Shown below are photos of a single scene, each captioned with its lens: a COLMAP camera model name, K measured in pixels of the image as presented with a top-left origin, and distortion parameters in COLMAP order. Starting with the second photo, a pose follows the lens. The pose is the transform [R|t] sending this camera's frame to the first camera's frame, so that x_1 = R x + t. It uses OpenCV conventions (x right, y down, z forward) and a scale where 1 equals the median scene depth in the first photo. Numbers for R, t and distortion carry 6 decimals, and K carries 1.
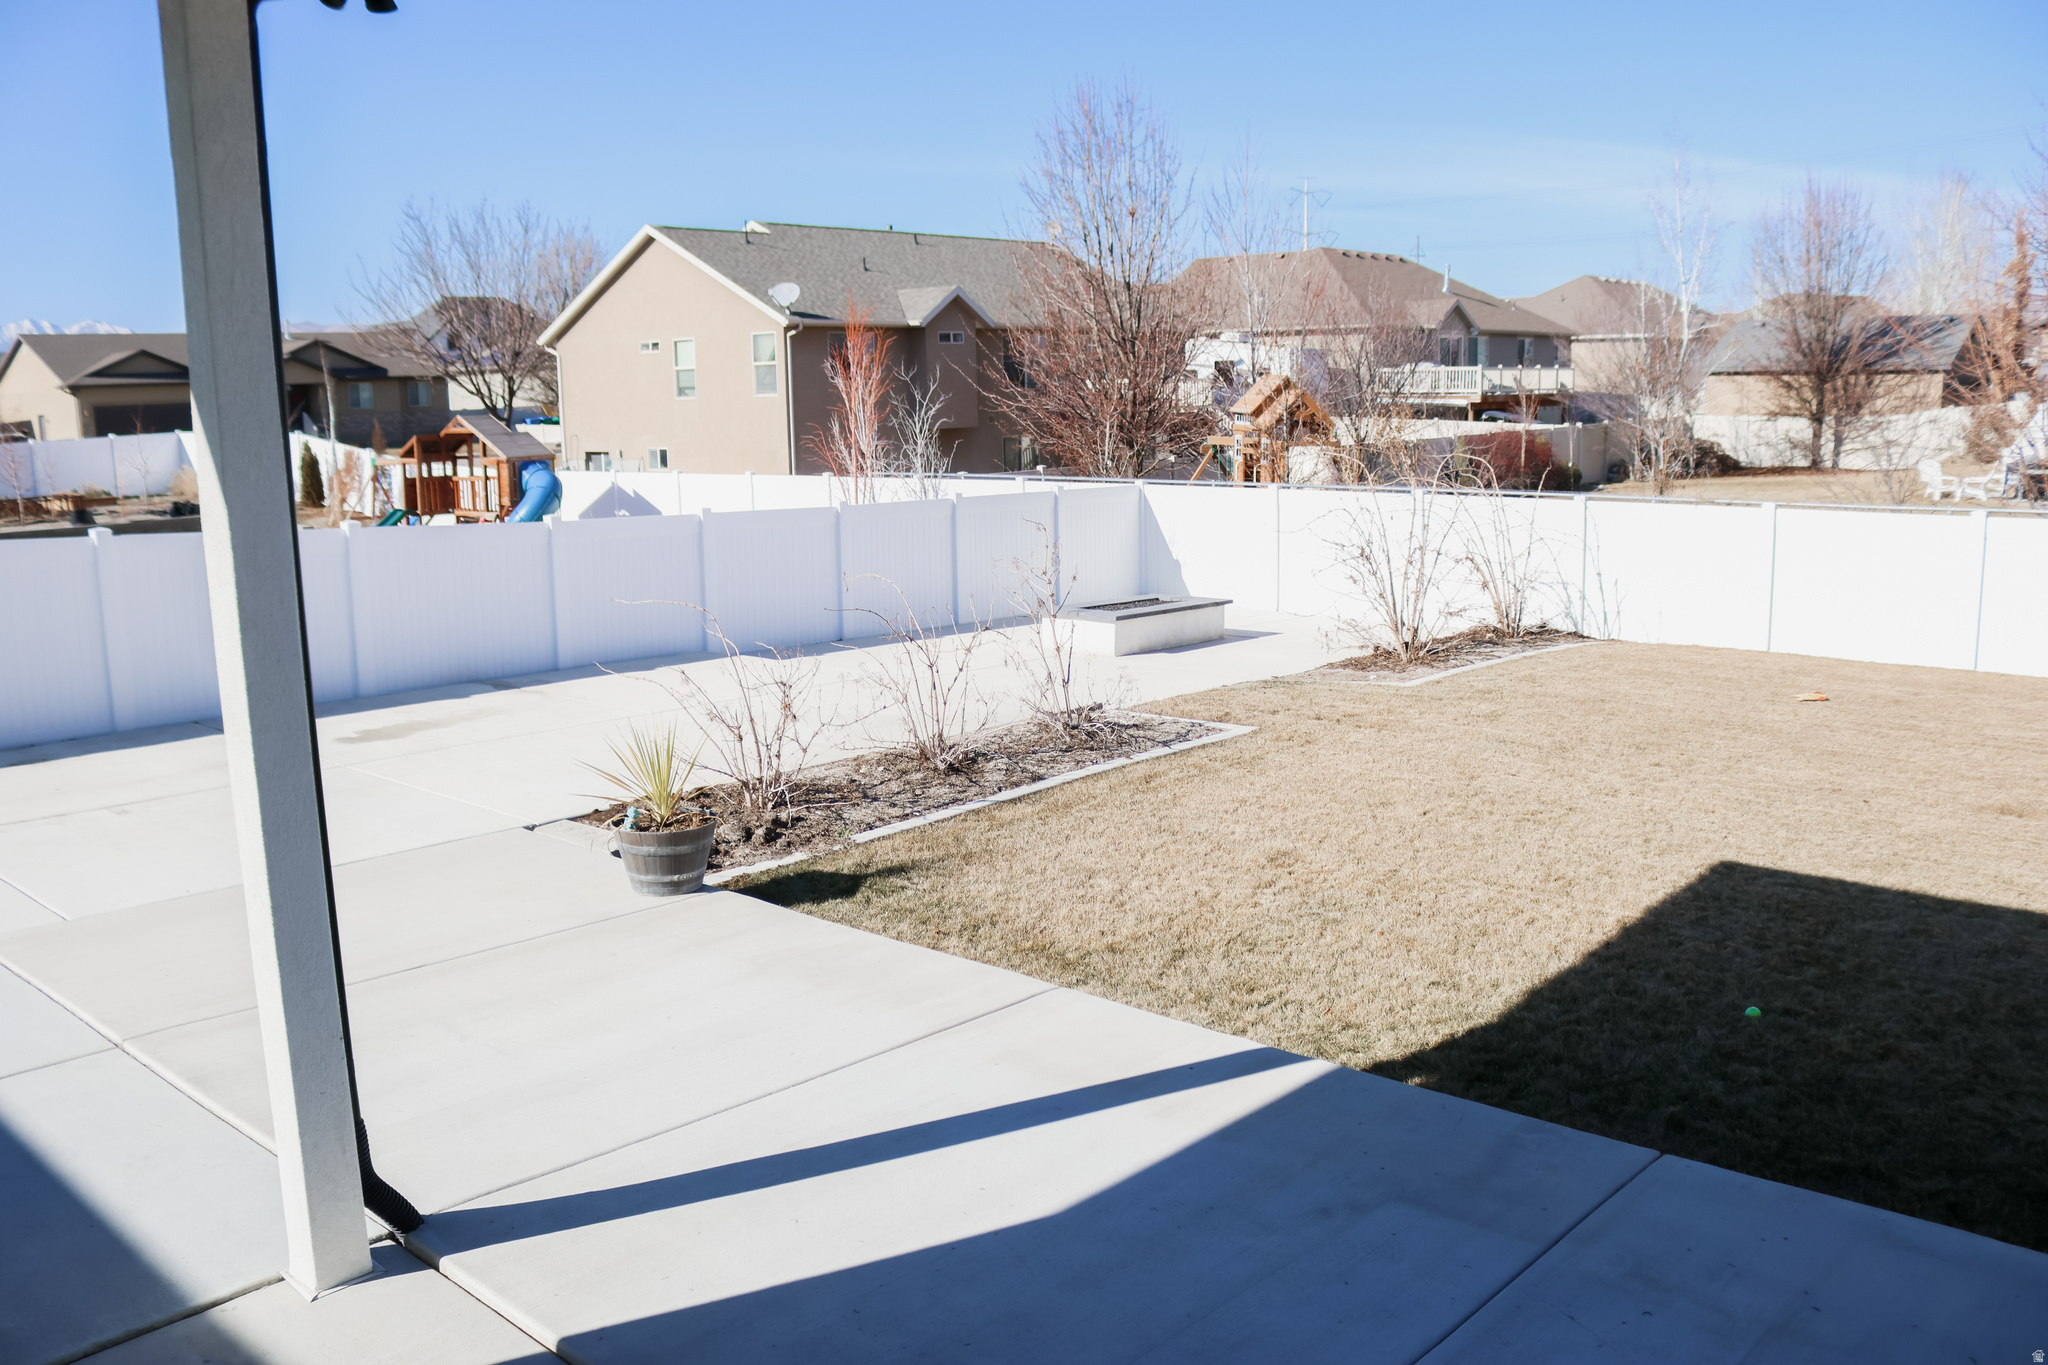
lens RADIAL K [[1660.3, 0, 1029.8], [0, 1660.3, 685.9], [0, 0, 1]] dist [-0.134494, 0.085276]
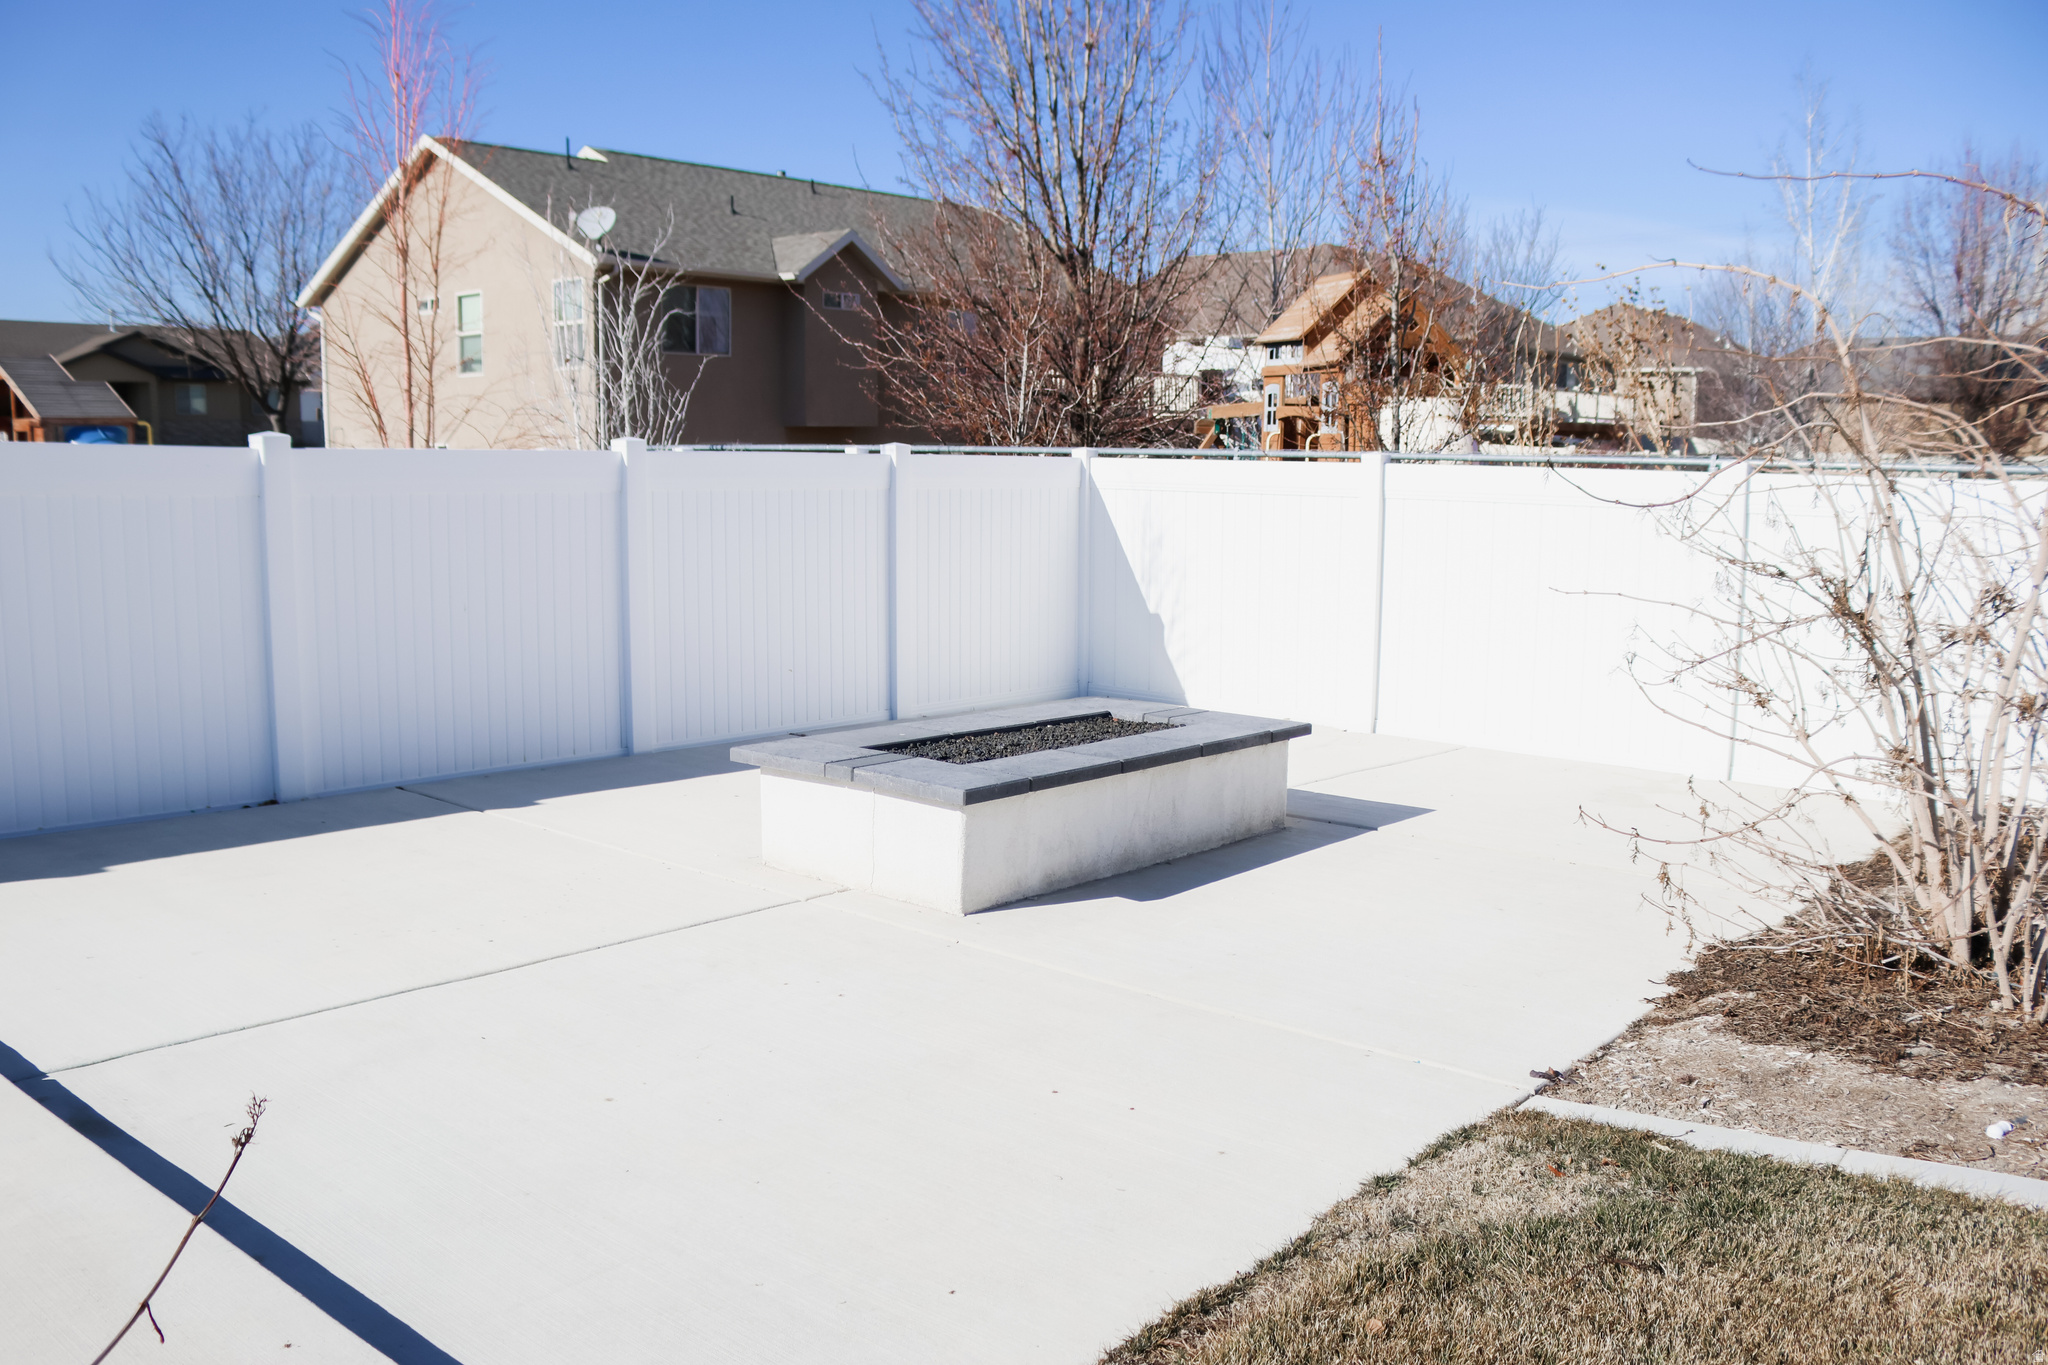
lens RADIAL K [[1660.3, 0, 1023.5], [0, 1660.3, 683.8], [0, 0, 1]] dist [-0.134494, 0.085276]
pose [[0.999524, 0.025415, 0.017464, 0.025508], [-0.024795, 0.999084, -0.034874, -0.022685], [-0.018335, 0.034424, 0.999239, 0.308934]]
